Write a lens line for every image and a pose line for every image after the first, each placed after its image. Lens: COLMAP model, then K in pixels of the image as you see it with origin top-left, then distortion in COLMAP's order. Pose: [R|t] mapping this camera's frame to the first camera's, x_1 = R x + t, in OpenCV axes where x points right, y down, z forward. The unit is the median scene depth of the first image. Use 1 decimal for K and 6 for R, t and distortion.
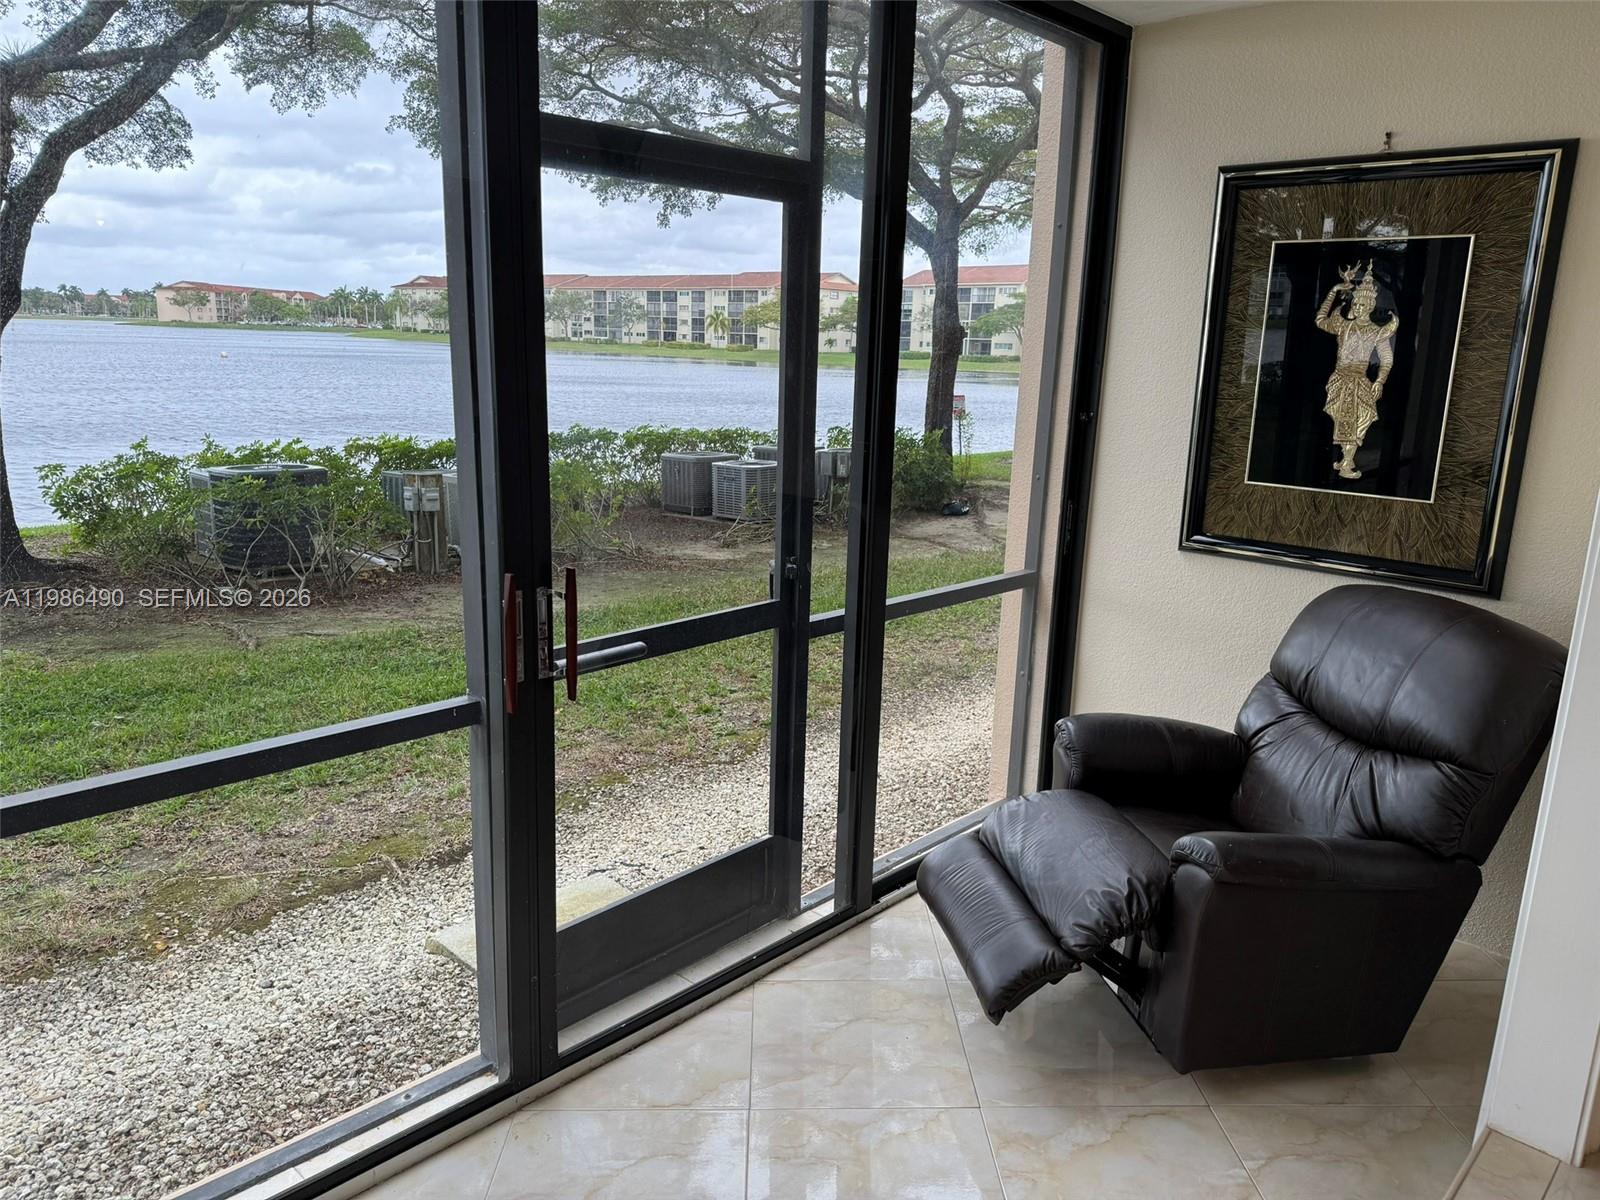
lens RADIAL K [[1106.5, 0, 800.0], [0, 1106.5, 600.0], [0, 0, 1]] dist [0.046575, -0.058118]
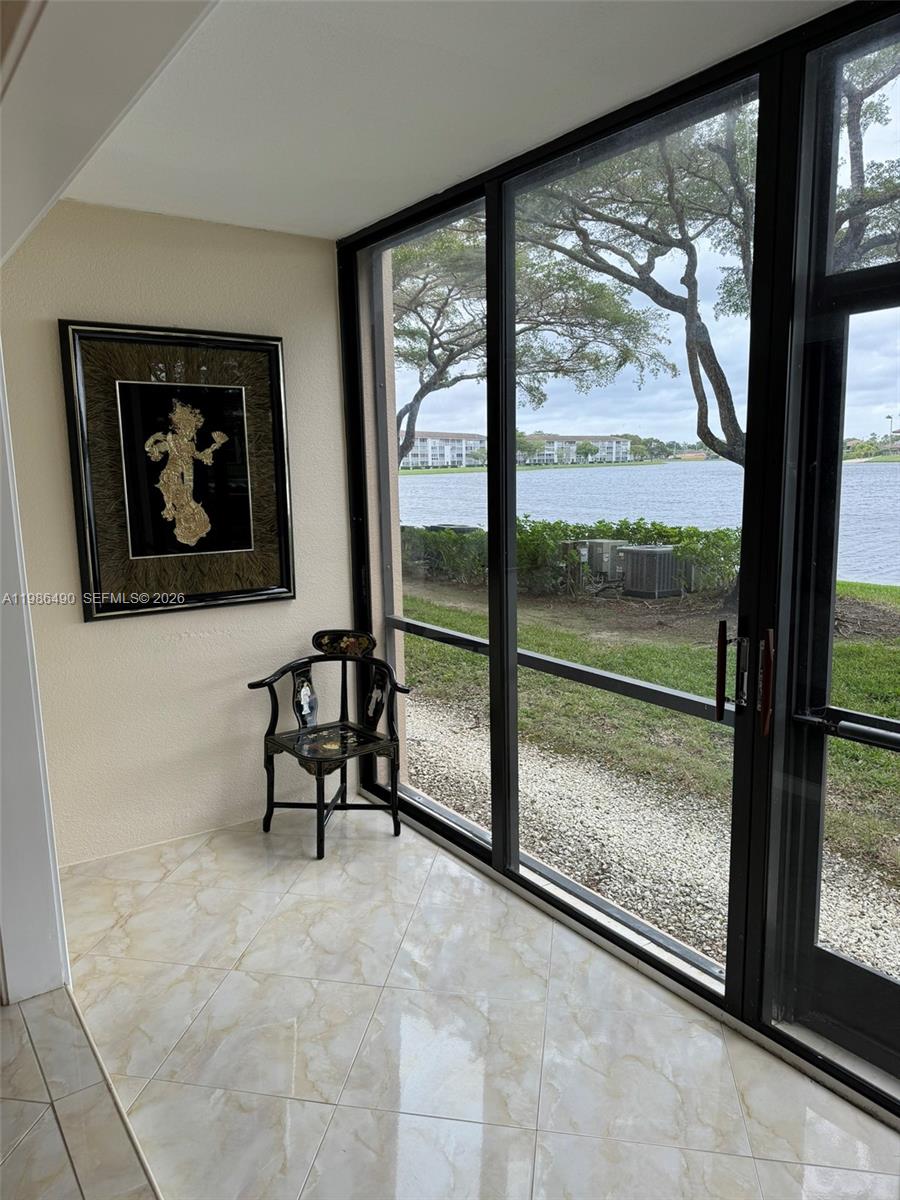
lens RADIAL K [[829.9, 0, 458.7], [0, 829.9, 615.6], [0, 0, 1]] dist [0.046575, -0.058118]
pose [[-0.159332, 0.162314, -0.973790, 0.778391], [-0.204022, 0.959684, 0.193345, -0.163118], [0.965913, 0.229480, -0.119792, 0.773431]]
